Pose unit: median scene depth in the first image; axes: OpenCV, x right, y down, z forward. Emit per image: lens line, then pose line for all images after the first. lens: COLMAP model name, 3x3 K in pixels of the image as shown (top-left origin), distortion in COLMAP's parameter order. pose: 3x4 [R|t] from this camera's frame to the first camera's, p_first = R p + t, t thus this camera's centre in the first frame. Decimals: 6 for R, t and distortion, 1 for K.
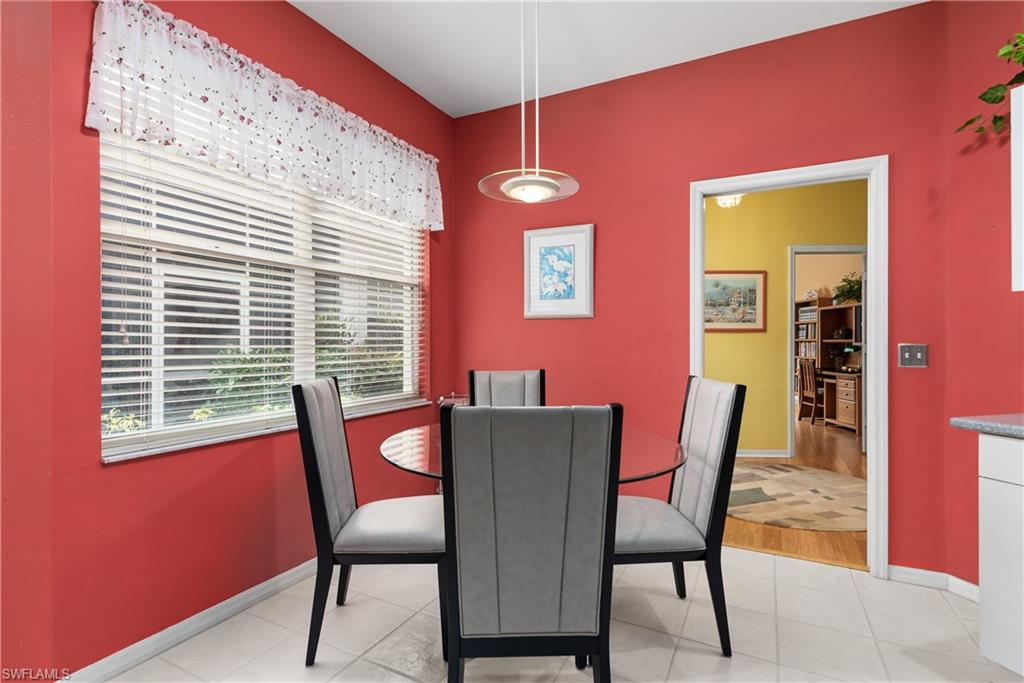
lens RADIAL K [[480.7, 0, 512.0], [0, 480.7, 341.5], [0, 0, 1]] dist [0.003798, 0.000146]
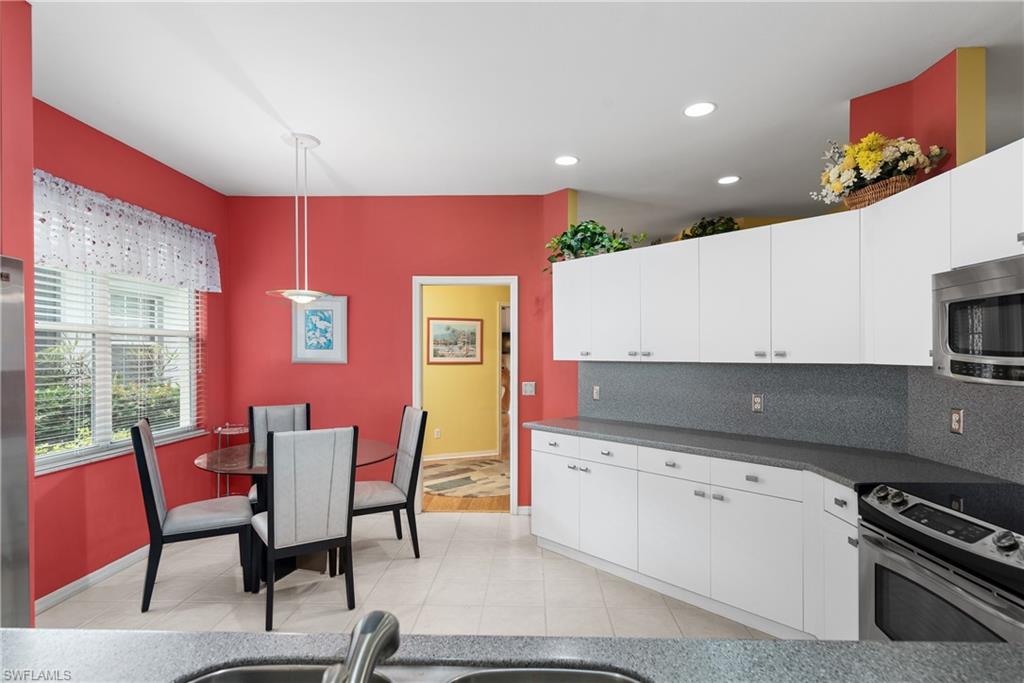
lens RADIAL K [[513.5, 0, 515.4], [0, 513.5, 356.1], [0, 0, 1]] dist [0.002432, -0.000789]
pose [[0.896311, -0.002376, 0.443420, -0.057784], [0.000581, 0.999991, 0.004182, -0.084325], [-0.443426, -0.003491, 0.896304, -0.598636]]
